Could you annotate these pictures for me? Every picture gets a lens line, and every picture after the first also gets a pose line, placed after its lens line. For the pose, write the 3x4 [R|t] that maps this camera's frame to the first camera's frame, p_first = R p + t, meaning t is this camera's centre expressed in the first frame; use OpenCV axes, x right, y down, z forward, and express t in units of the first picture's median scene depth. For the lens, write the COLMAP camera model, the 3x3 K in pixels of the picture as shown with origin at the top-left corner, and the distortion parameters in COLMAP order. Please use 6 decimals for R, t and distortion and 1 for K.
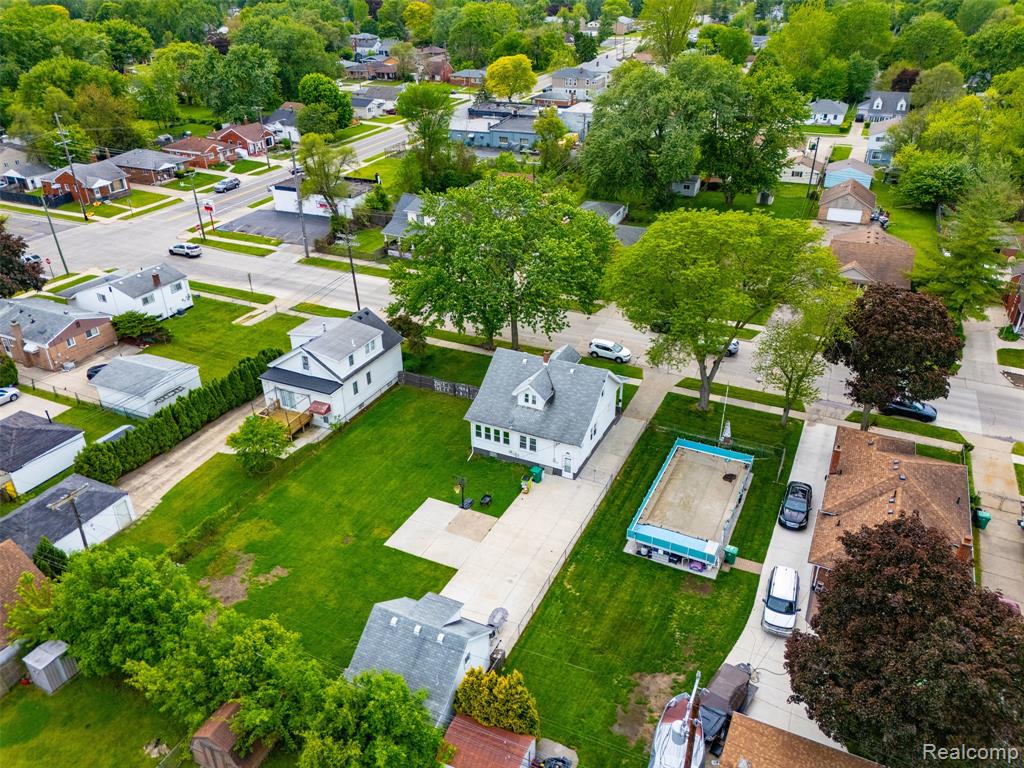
lens RADIAL K [[751.9, 0, 514.5], [0, 751.9, 383.7], [0, 0, 1]] dist [0.079404, -0.077162]
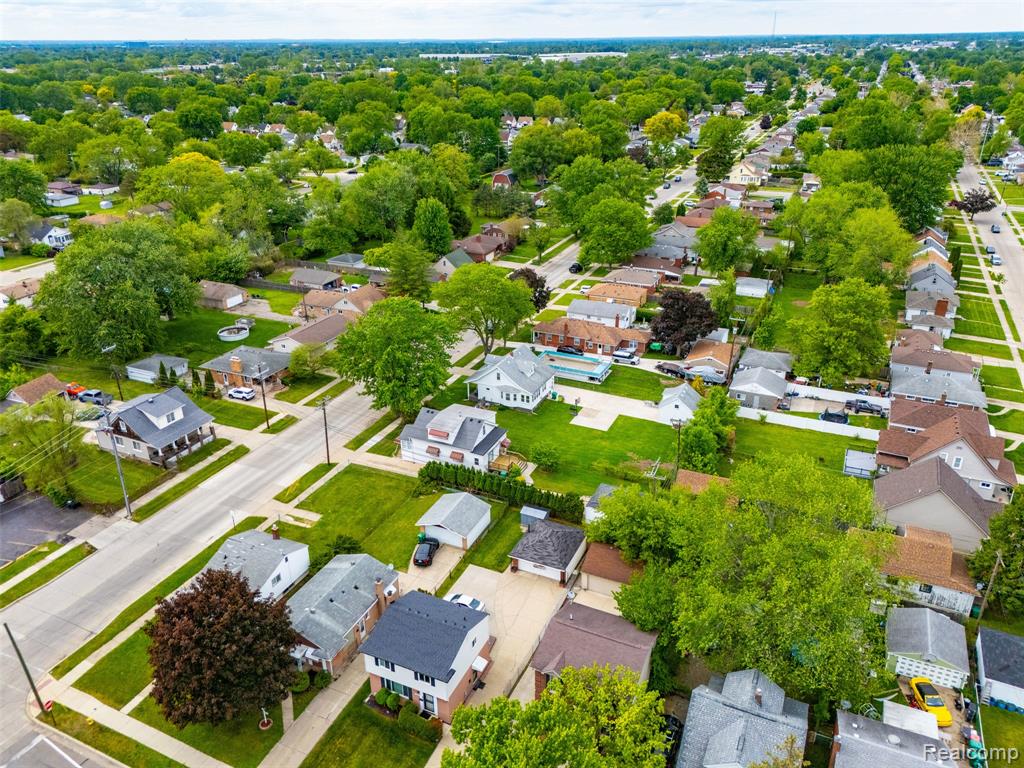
lens RADIAL K [[751.9, 0, 514.5], [0, 751.9, 383.7], [0, 0, 1]] dist [0.079404, -0.077162]
pose [[-0.006486, -0.408162, 0.912887, -1.486272], [0.491169, 0.793894, 0.358448, -0.564016], [-0.871040, 0.450706, 0.195327, 0.550594]]
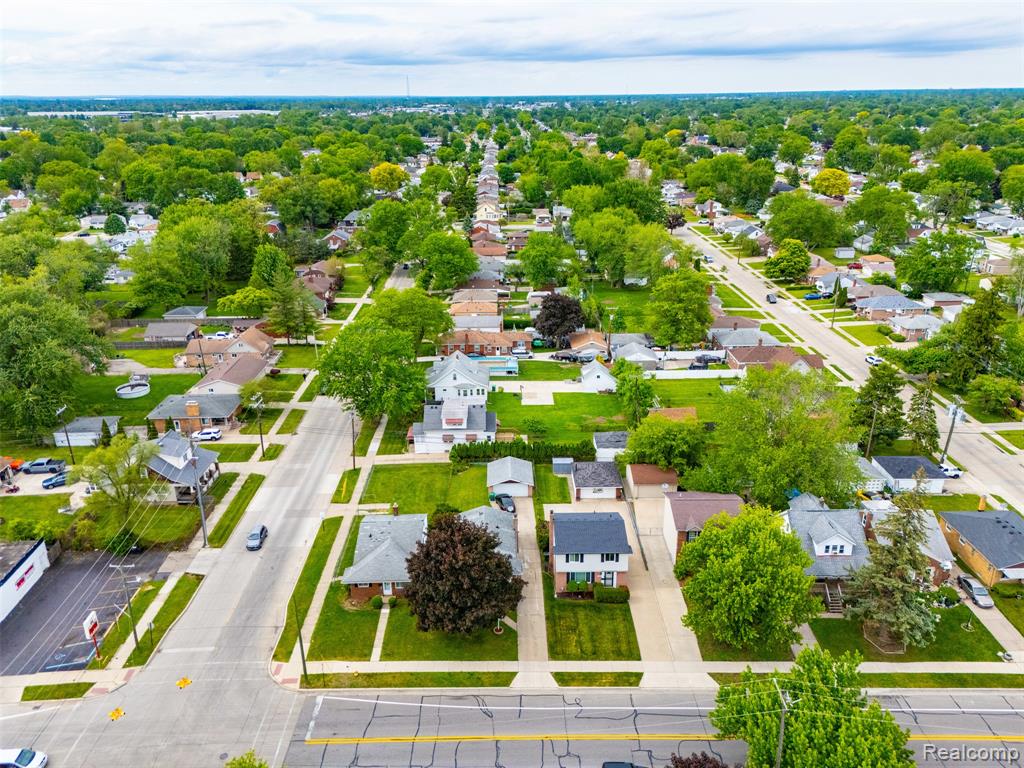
lens RADIAL K [[751.9, 0, 514.5], [0, 751.9, 383.7], [0, 0, 1]] dist [0.079404, -0.077162]
pose [[-0.437269, -0.311874, 0.843523, -1.659905], [0.443909, 0.740873, 0.504037, -0.881031], [-0.782139, 0.594847, -0.185517, 1.127262]]
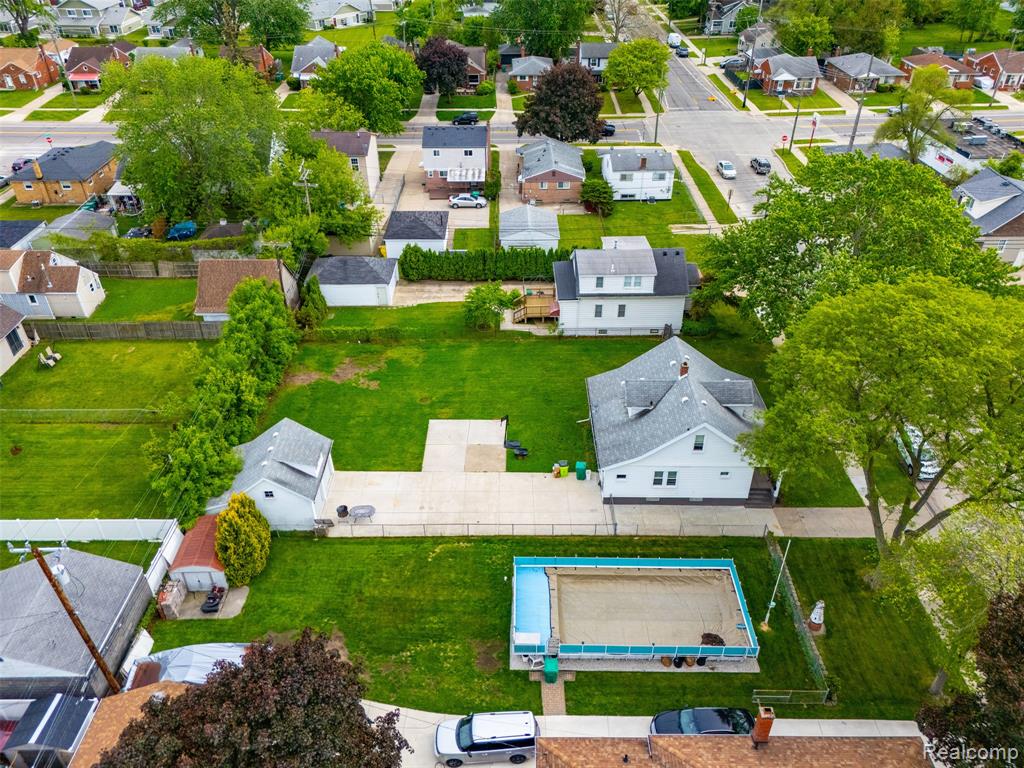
lens RADIAL K [[751.9, 0, 514.5], [0, 751.9, 383.7], [0, 0, 1]] dist [0.079404, -0.077162]
pose [[0.430208, 0.520109, -0.737840, 0.482435], [-0.433544, 0.835953, 0.336486, -0.184815], [0.791809, 0.175127, 0.585123, 0.327475]]
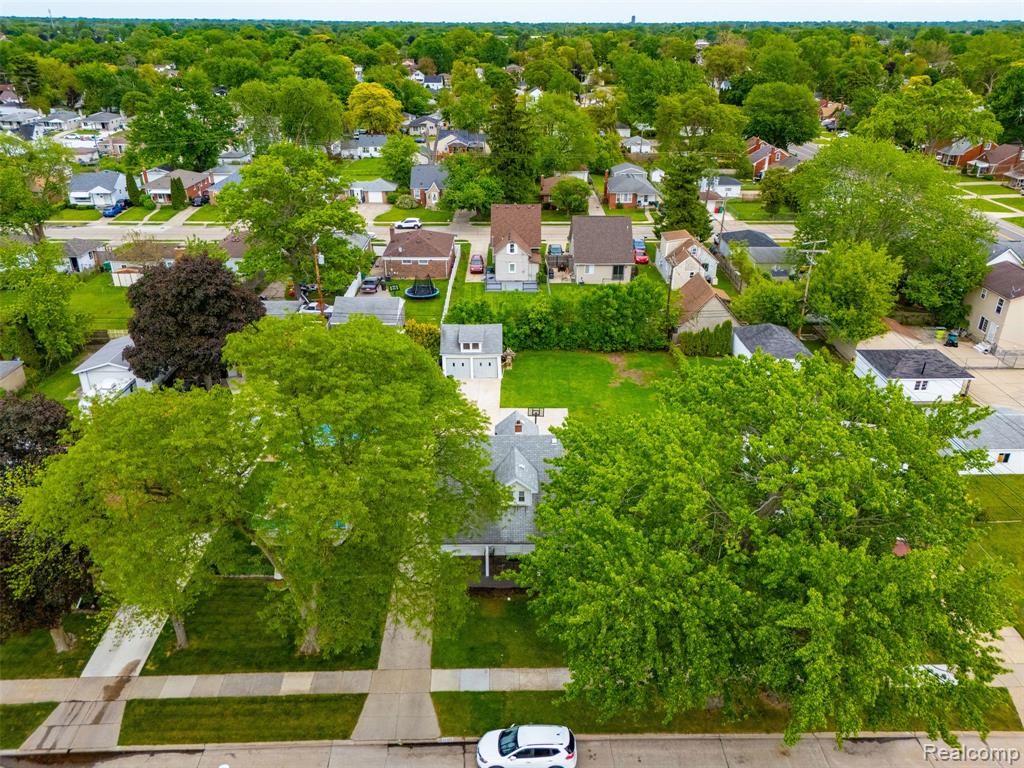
lens RADIAL K [[751.9, 0, 514.5], [0, 751.9, 383.7], [0, 0, 1]] dist [0.079404, -0.077162]
pose [[-0.896106, 0.192048, -0.400139, 0.293298], [-0.214011, 0.602851, 0.768616, -0.553757], [0.388835, 0.774396, -0.499118, 1.139612]]
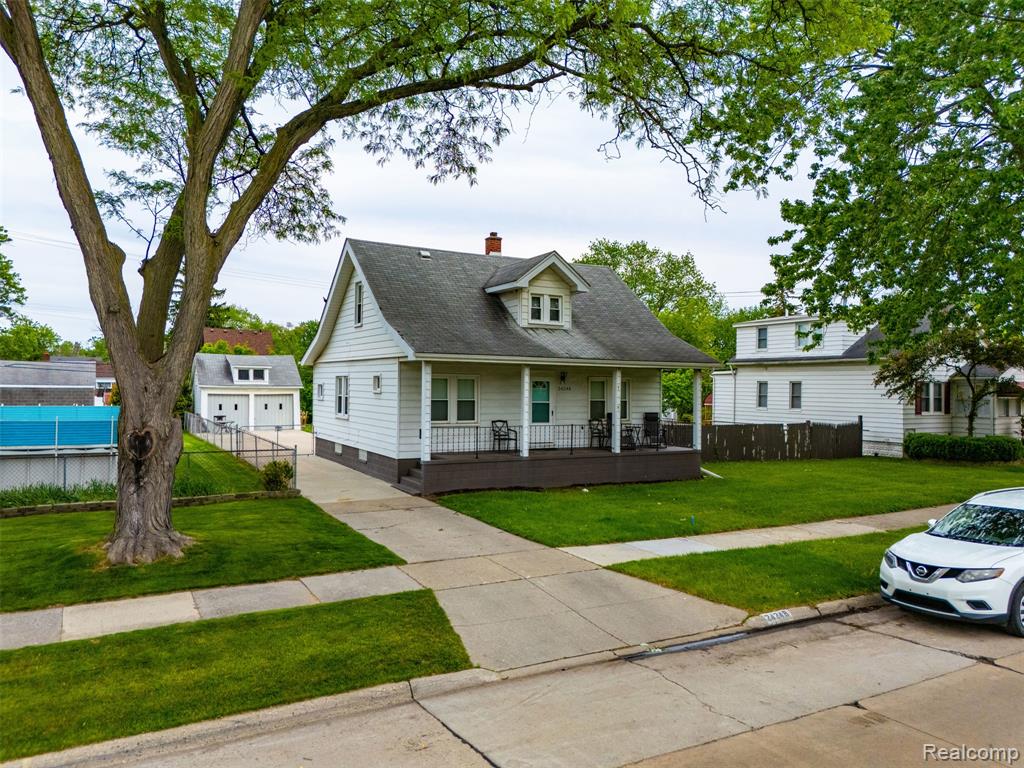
lens RADIAL K [[751.9, 0, 514.5], [0, 751.9, 383.7], [0, 0, 1]] dist [0.079404, -0.077162]
pose [[-0.585484, -0.001144, -0.810683, 0.324955], [-0.397039, 0.872262, 0.285515, -0.081721], [0.706802, 0.489037, -0.511150, 1.071214]]
